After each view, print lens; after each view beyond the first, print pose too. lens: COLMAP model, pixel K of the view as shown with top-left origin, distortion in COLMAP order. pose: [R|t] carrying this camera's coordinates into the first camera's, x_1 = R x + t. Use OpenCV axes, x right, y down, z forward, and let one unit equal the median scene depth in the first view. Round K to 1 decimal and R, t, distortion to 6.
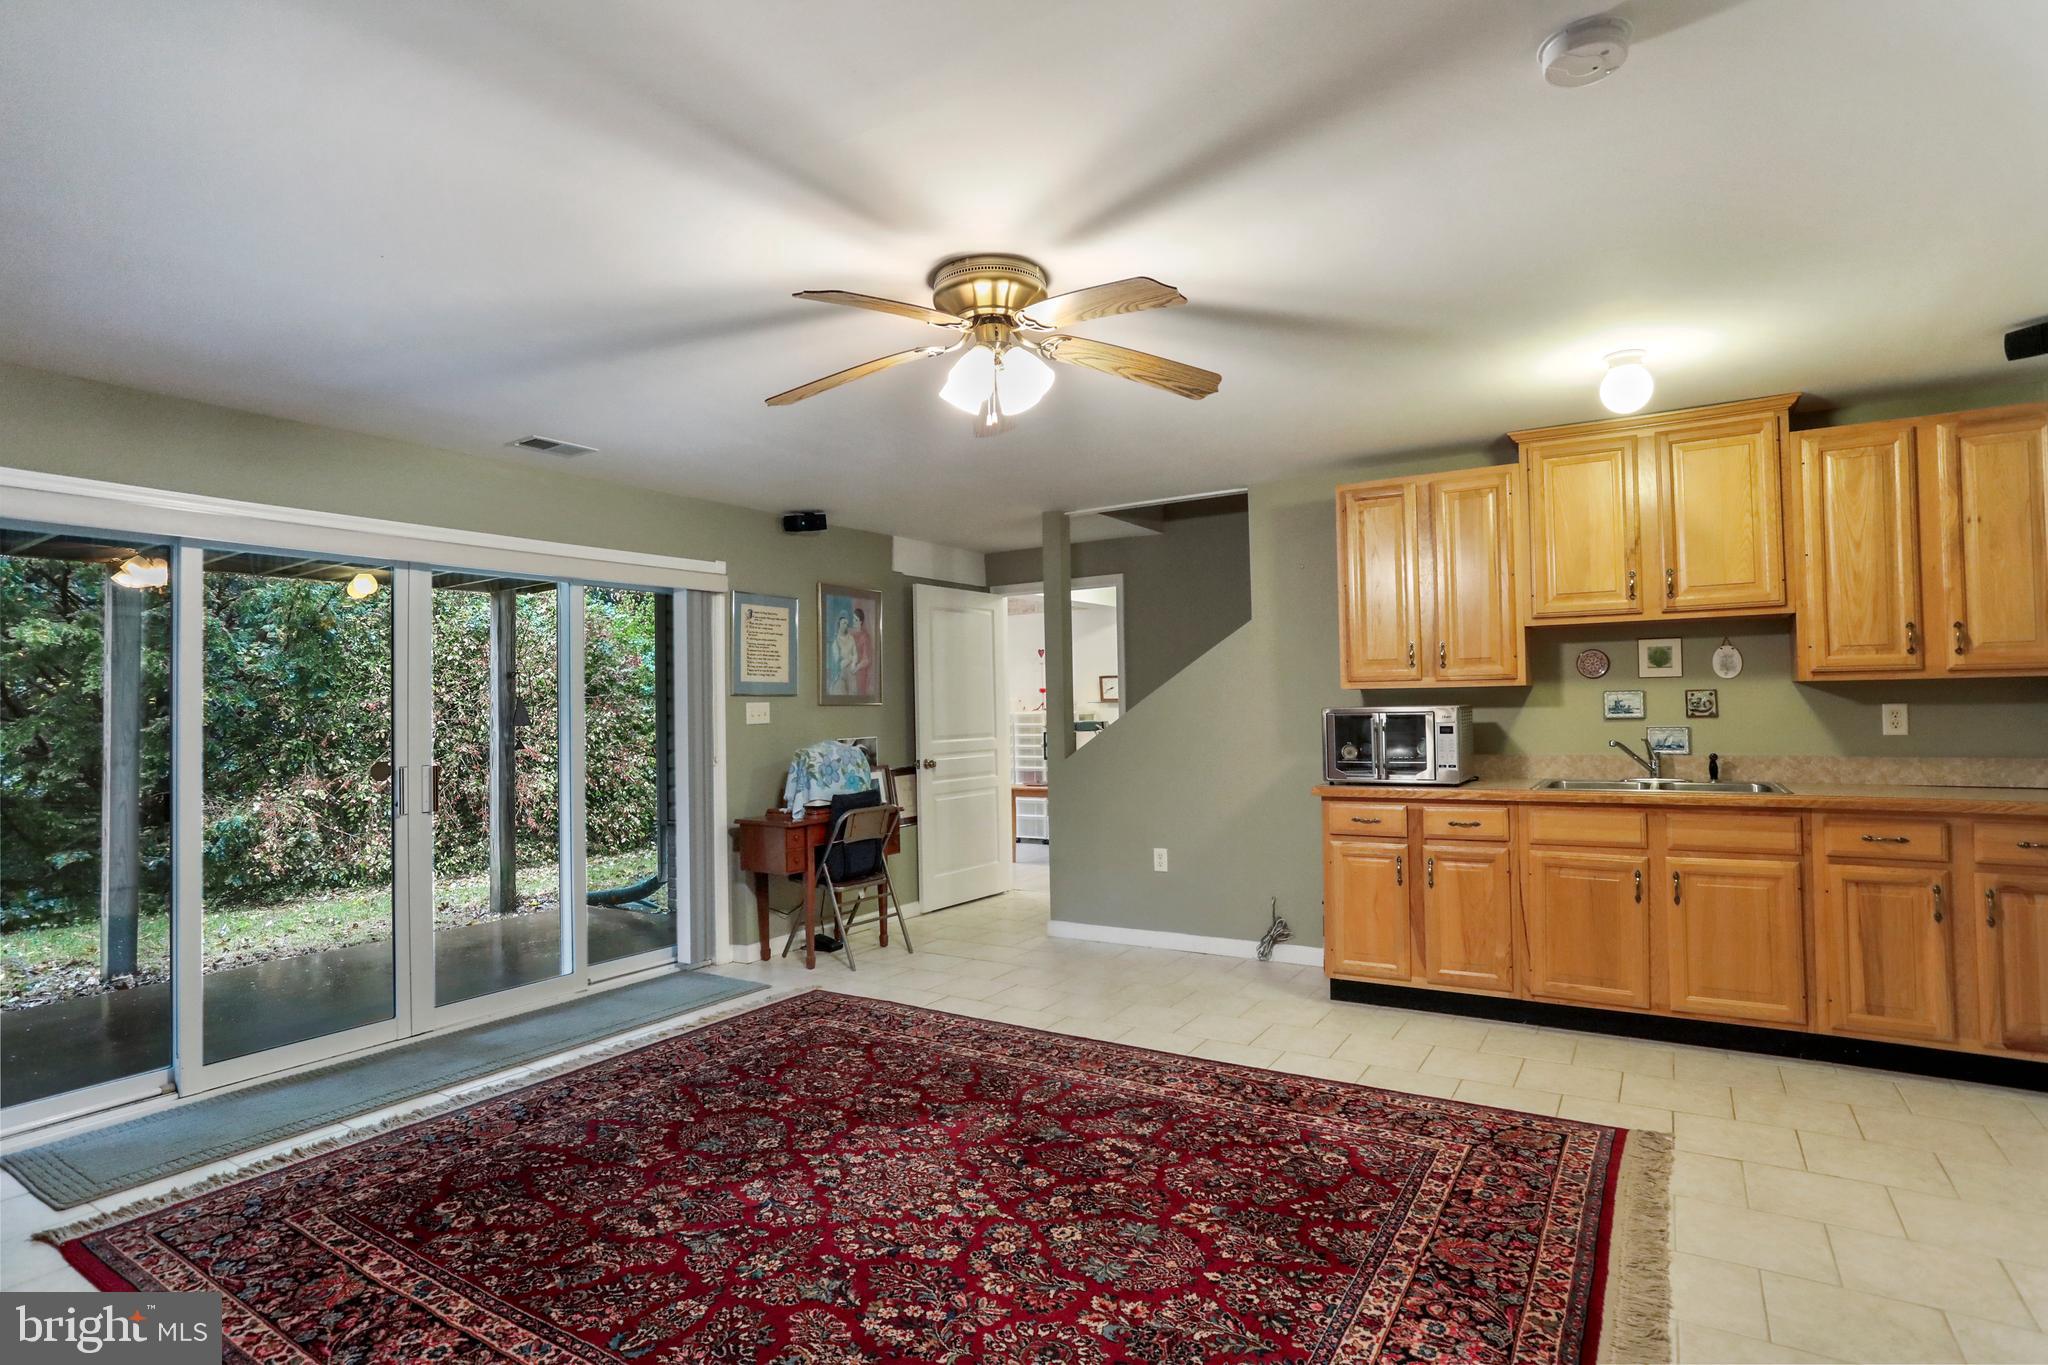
lens RADIAL K [[1042.7, 0, 1024.5], [0, 1042.7, 686.2], [0, 0, 1]] dist [-0.002497, 0.000377]
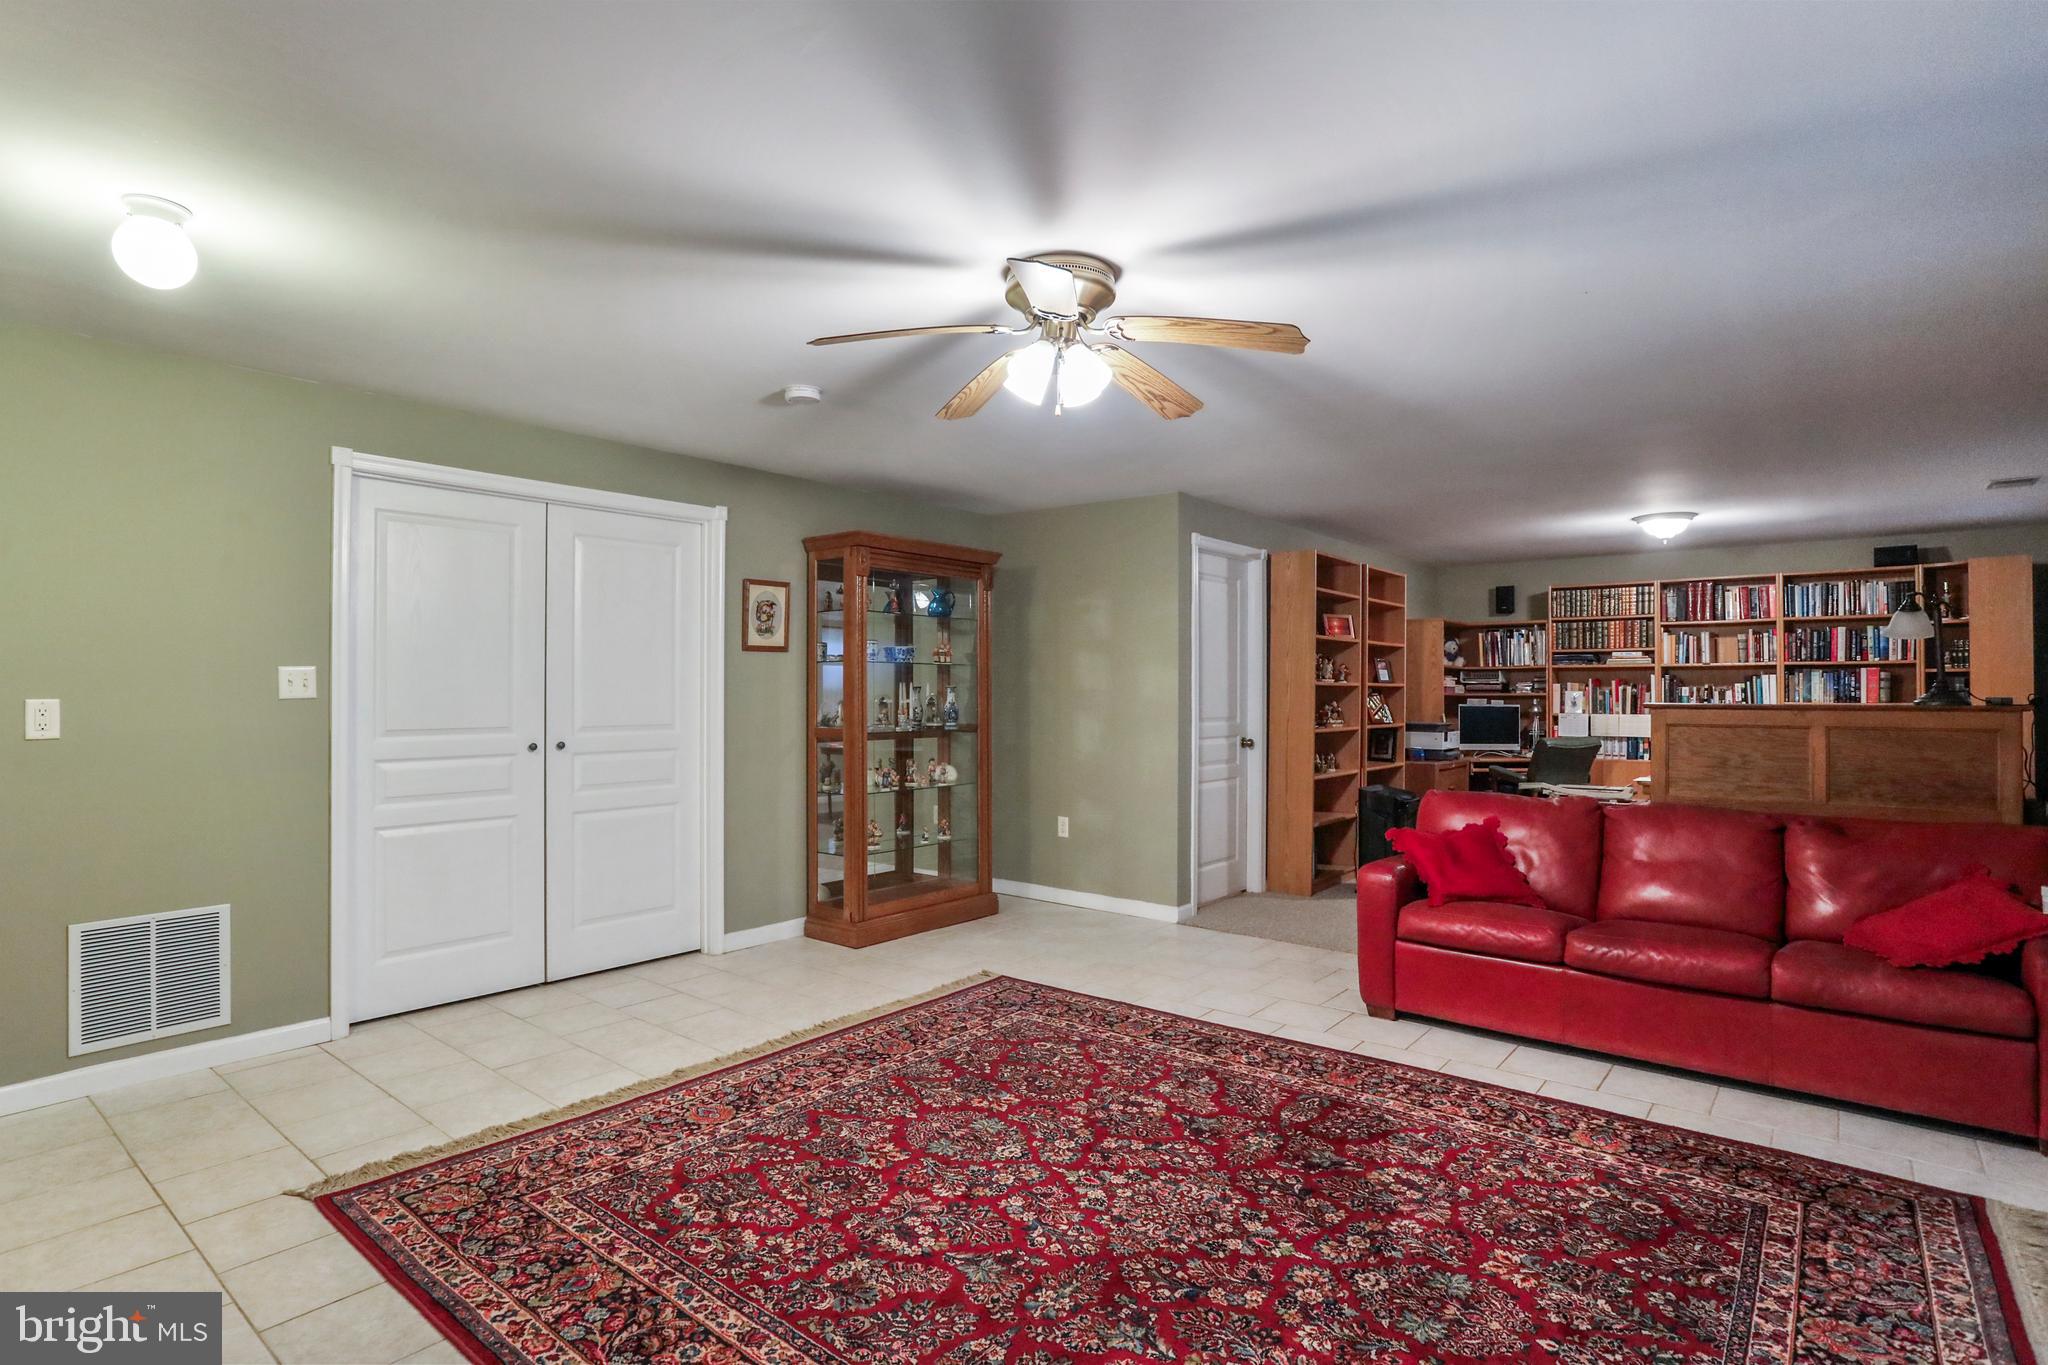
lens RADIAL K [[993.8, 0, 1023.4], [0, 993.8, 684.8], [0, 0, 1]] dist [0.000791, 0.000064]
pose [[-0.992761, 0.017211, 0.118869, -0.100878], [0.013982, 0.999512, -0.027944, 0.040950], [-0.119292, -0.026079, -0.992517, 1.848082]]
